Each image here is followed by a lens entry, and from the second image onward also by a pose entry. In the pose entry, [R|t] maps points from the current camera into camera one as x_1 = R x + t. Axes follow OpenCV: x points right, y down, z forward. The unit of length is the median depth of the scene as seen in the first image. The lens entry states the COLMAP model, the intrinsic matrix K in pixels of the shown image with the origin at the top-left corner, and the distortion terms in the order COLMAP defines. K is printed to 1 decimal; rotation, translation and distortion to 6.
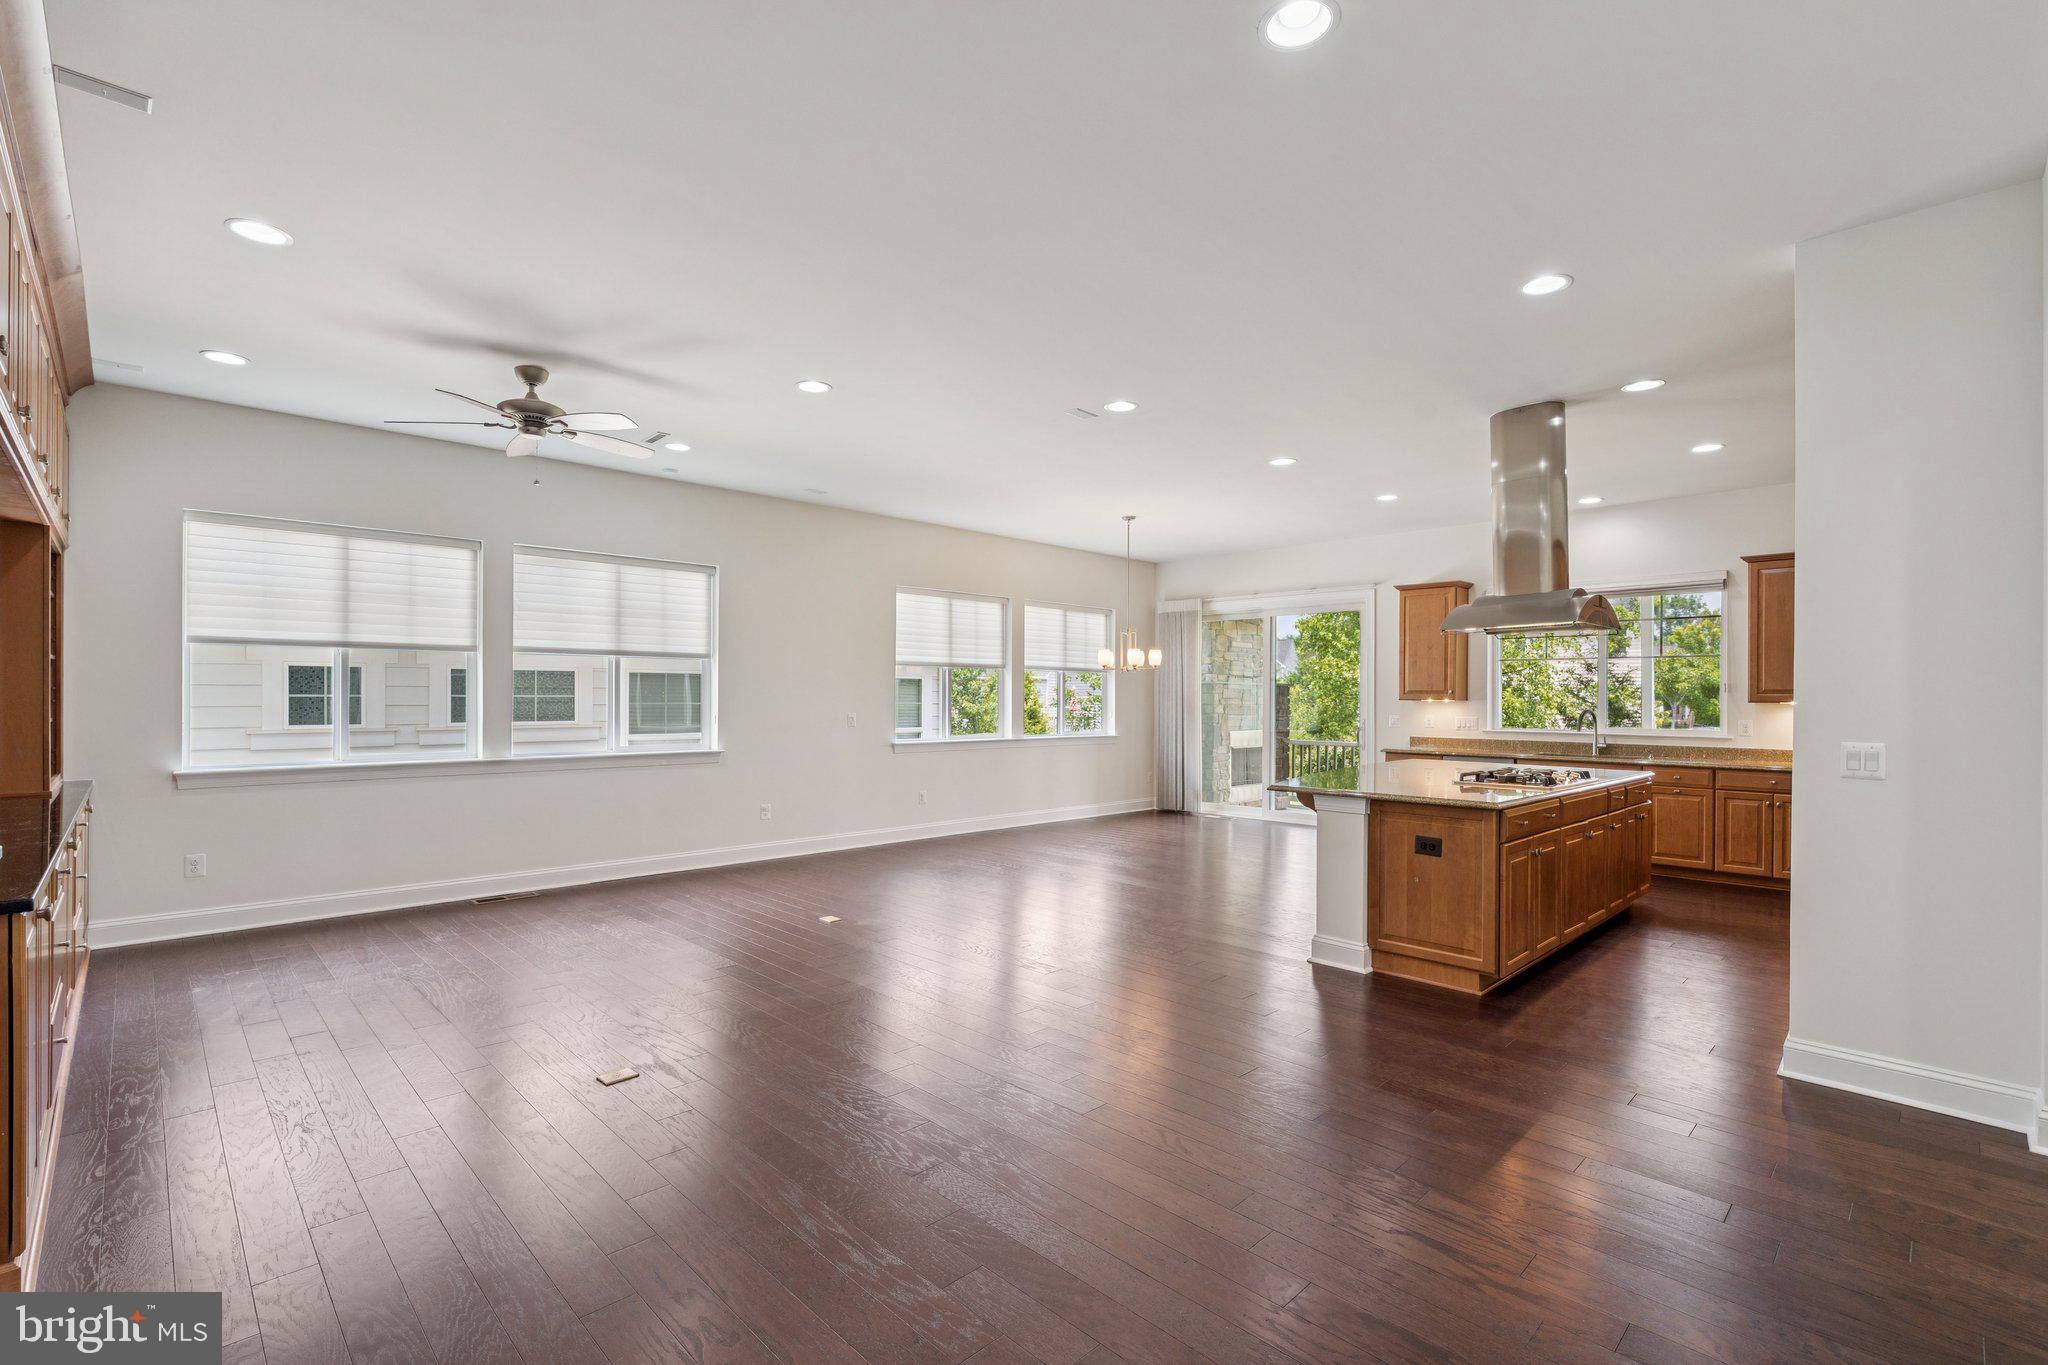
lens RADIAL K [[912.3, 0, 1024.0], [0, 912.3, 682.5], [0, 0, 1]] dist [-0.001481, 0.000005]
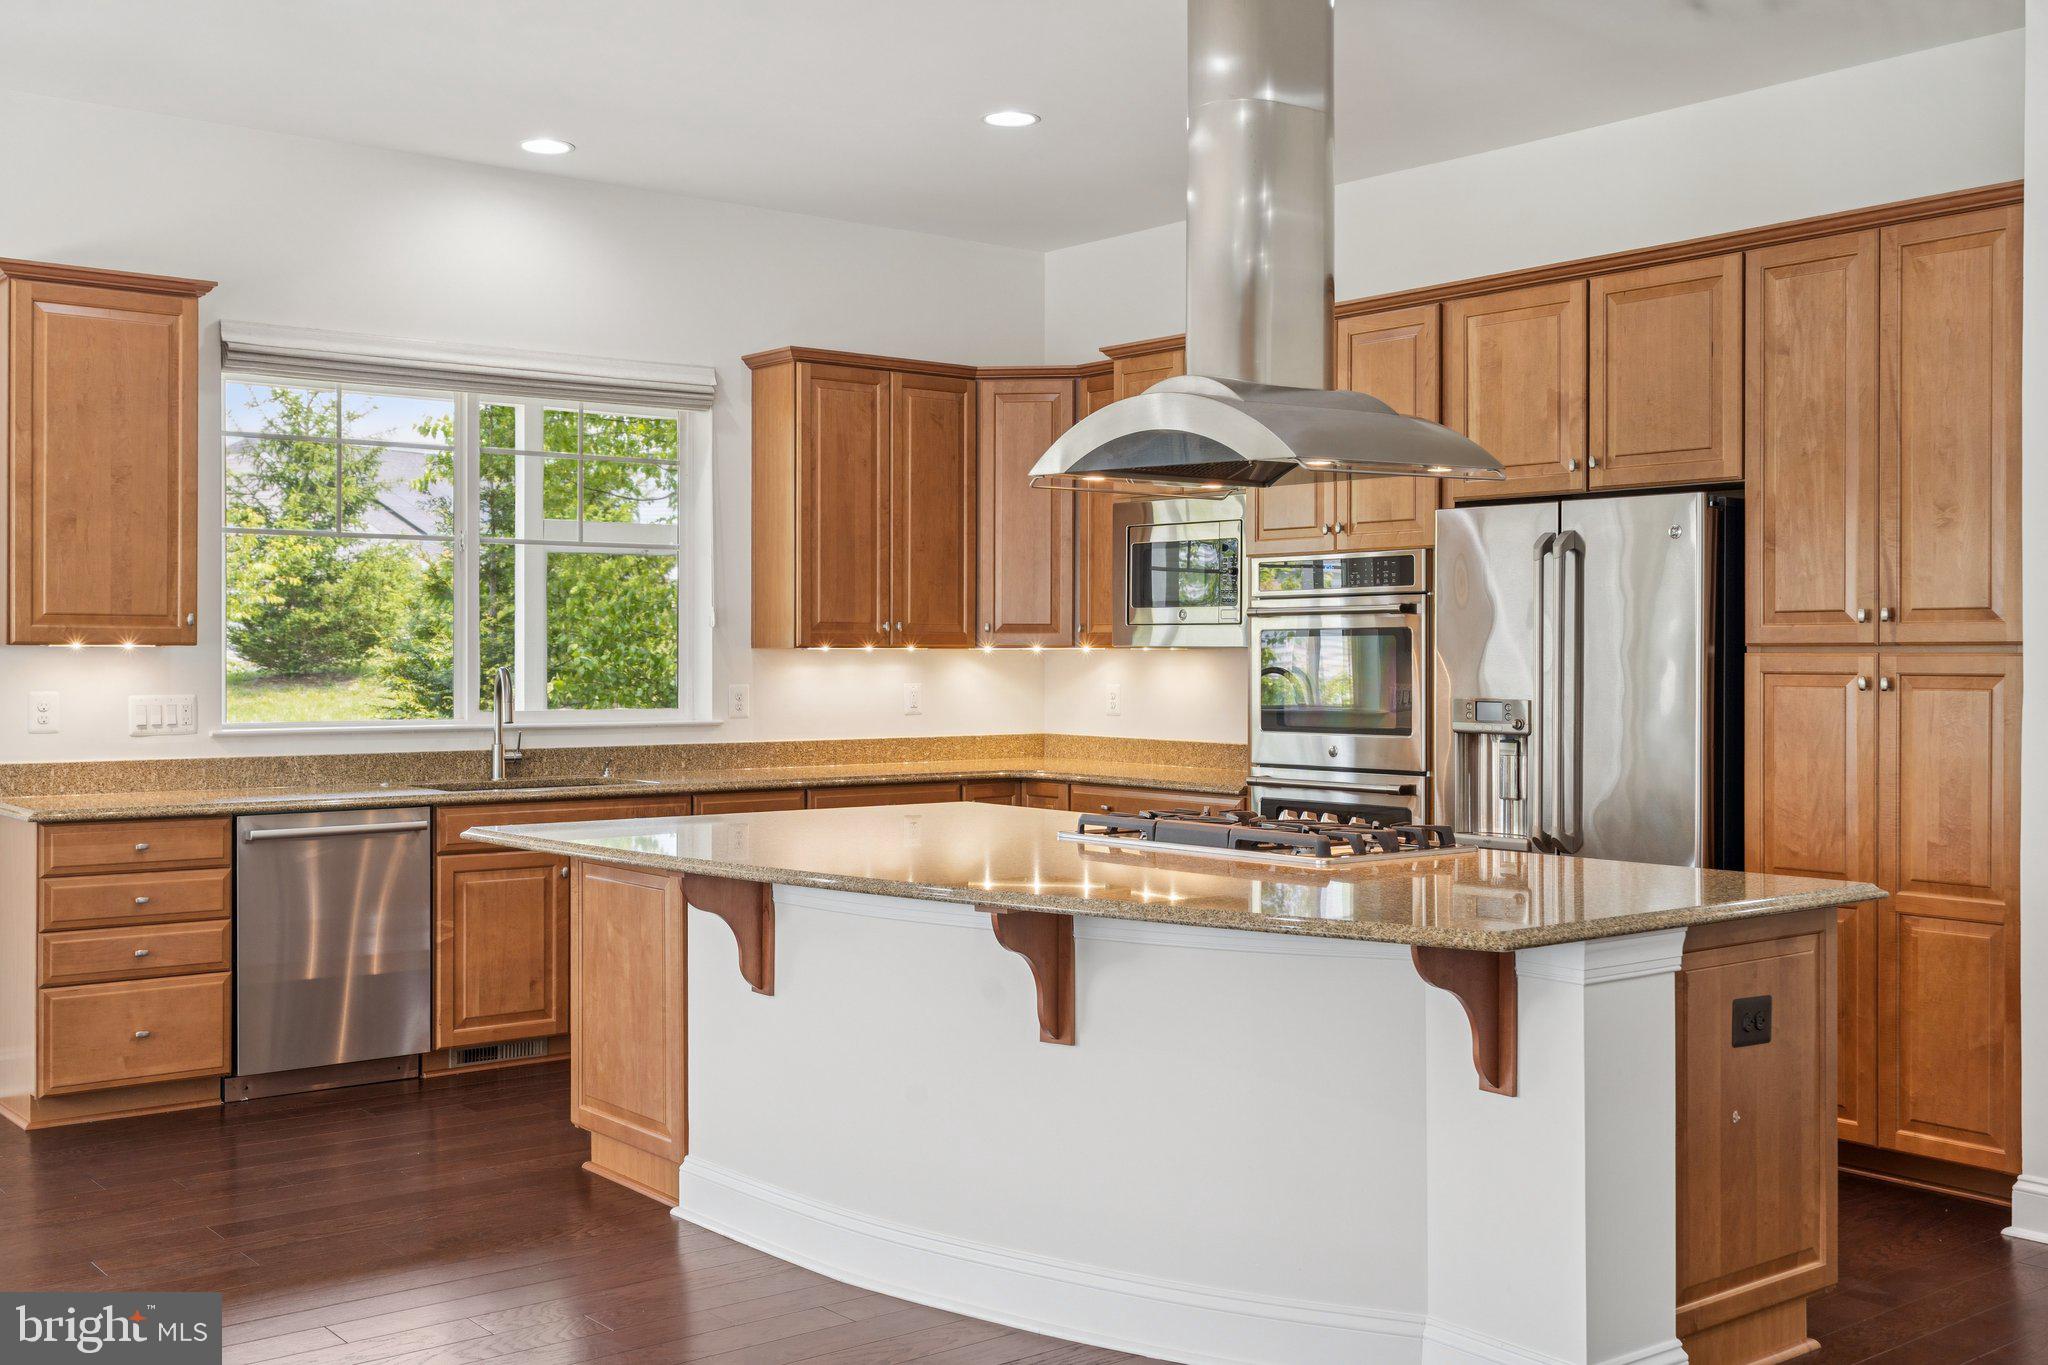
lens RADIAL K [[2049.4, 0, 1016.9], [0, 2049.4, 679.3], [0, 0, 1]] dist [0.013482, 0.012364]
pose [[0.102515, -0.020544, 0.994519, -0.269285], [-0.015498, 0.999632, 0.022247, 0.012143], [-0.994611, -0.017694, 0.102159, 0.728248]]
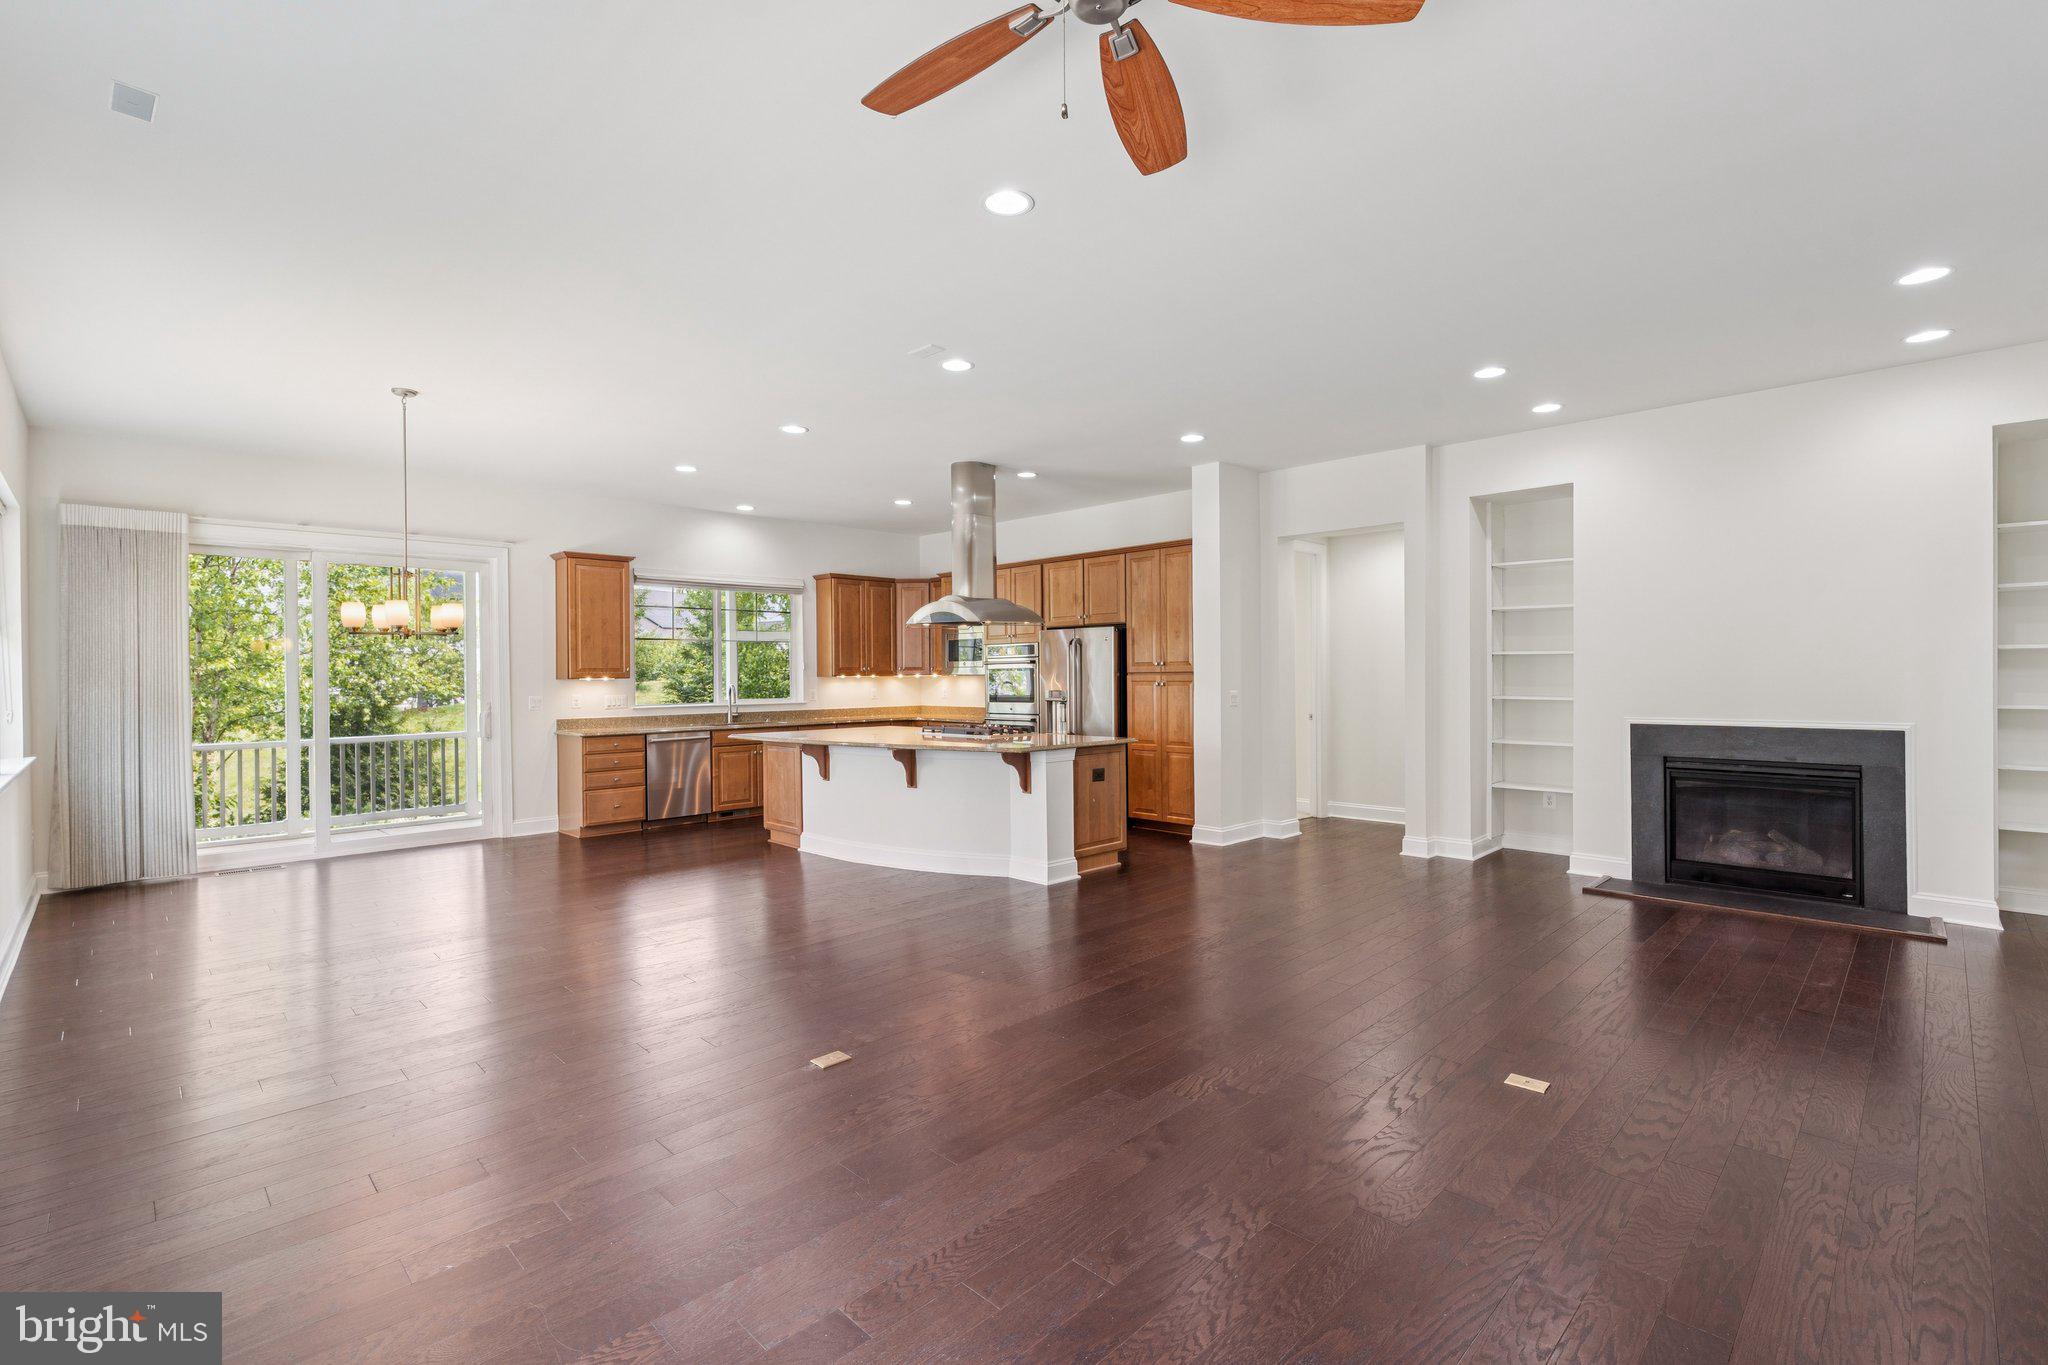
lens RADIAL K [[929.4, 0, 1024.0], [0, 929.4, 682.5], [0, 0, 1]] dist [0.001336, -0.000021]
pose [[0.001380, -0.015699, 0.999876, -0.606276], [-0.005457, 0.999862, 0.015707, 0.007032], [-0.999984, -0.005478, 0.001294, 0.664458]]
